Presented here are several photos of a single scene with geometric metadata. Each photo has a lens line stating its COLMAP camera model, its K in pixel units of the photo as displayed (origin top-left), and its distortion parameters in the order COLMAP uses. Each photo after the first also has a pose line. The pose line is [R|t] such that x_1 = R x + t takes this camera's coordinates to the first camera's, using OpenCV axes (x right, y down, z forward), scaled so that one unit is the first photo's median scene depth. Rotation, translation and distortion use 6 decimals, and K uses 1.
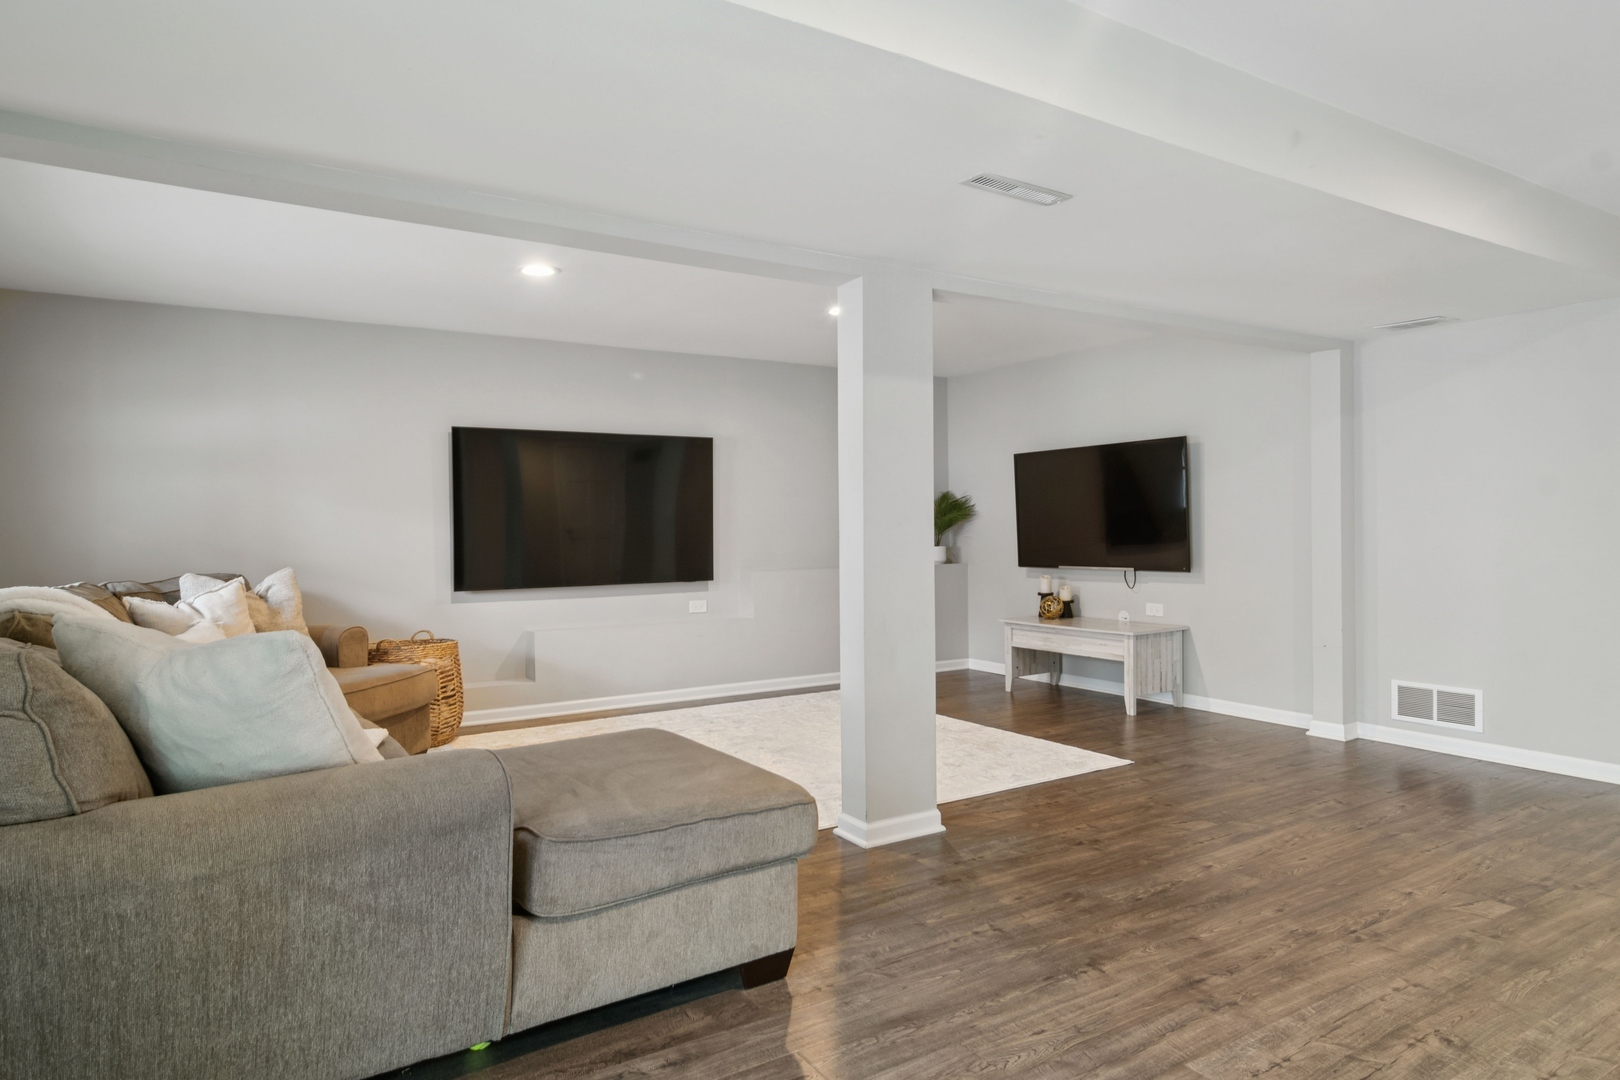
lens RADIAL K [[956.2, 0, 803.5], [0, 956.2, 550.0], [0, 0, 1]] dist [-0.000598, 0.000380]
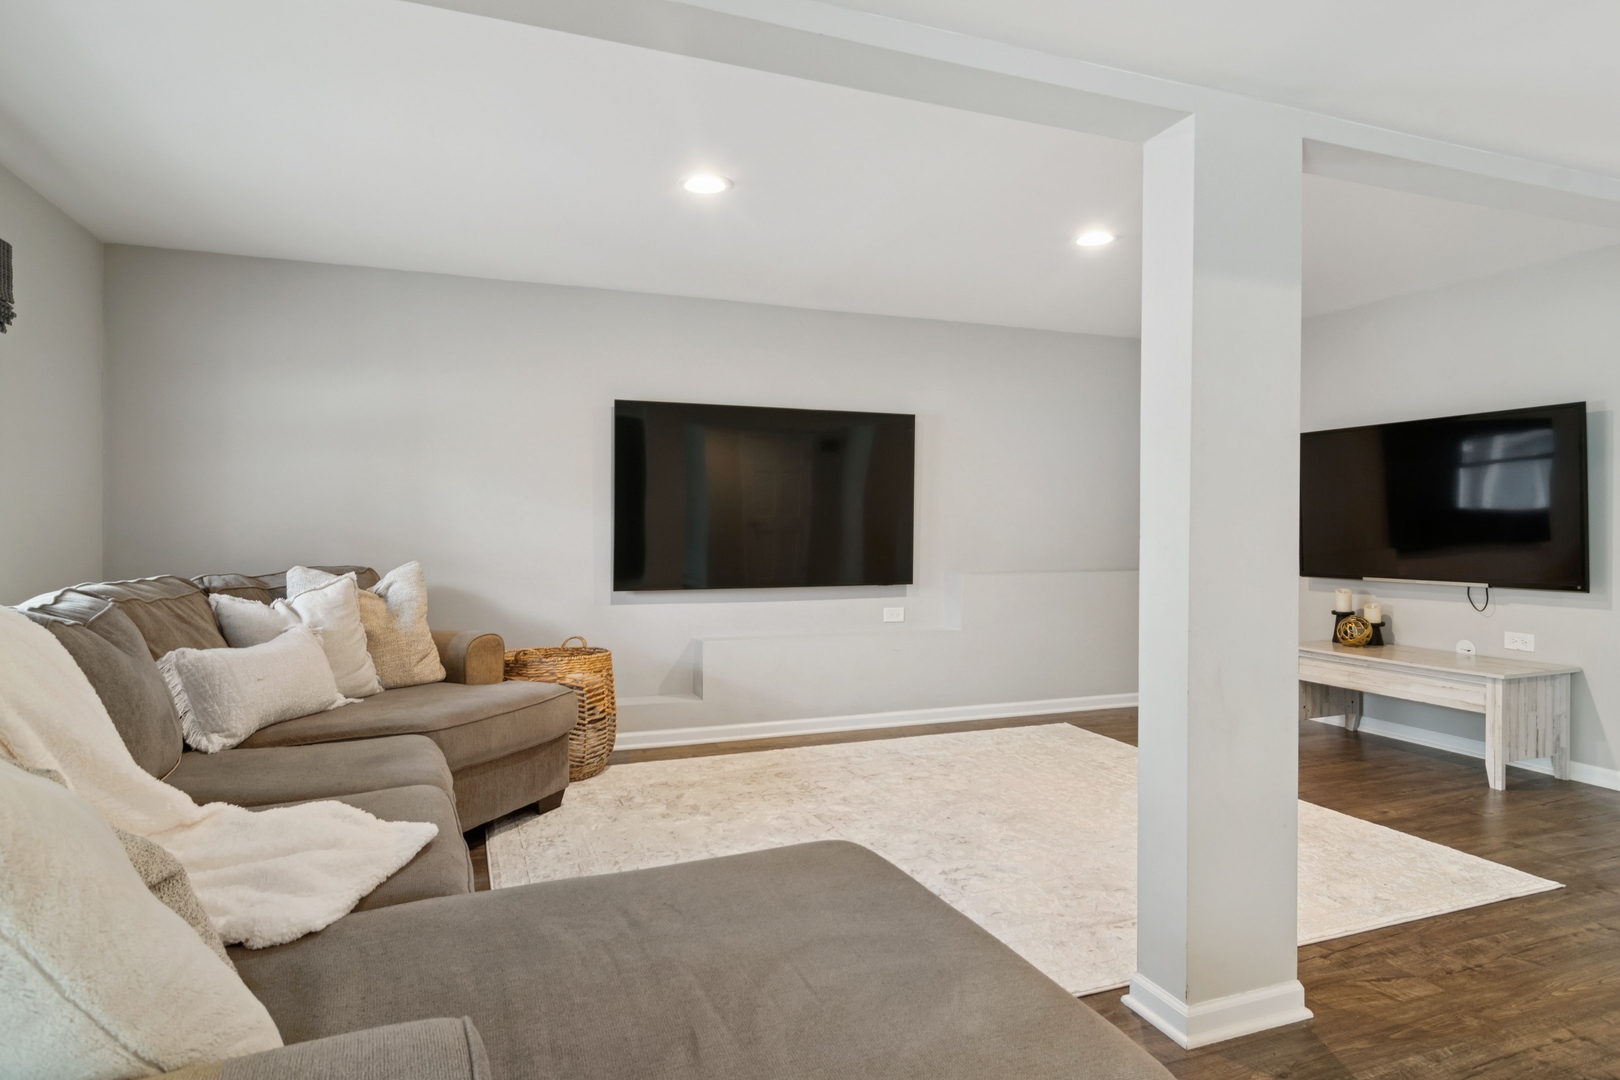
lens RADIAL K [[883.8, 0, 810.0], [0, 883.8, 540.0], [0, 0, 1]] dist [-0.000100, 0.000277]
pose [[0.982485, 0.017363, -0.185529, -0.047900], [-0.018254, 0.999829, -0.003097, -0.003564], [0.185443, 0.006430, 0.982634, 0.267412]]
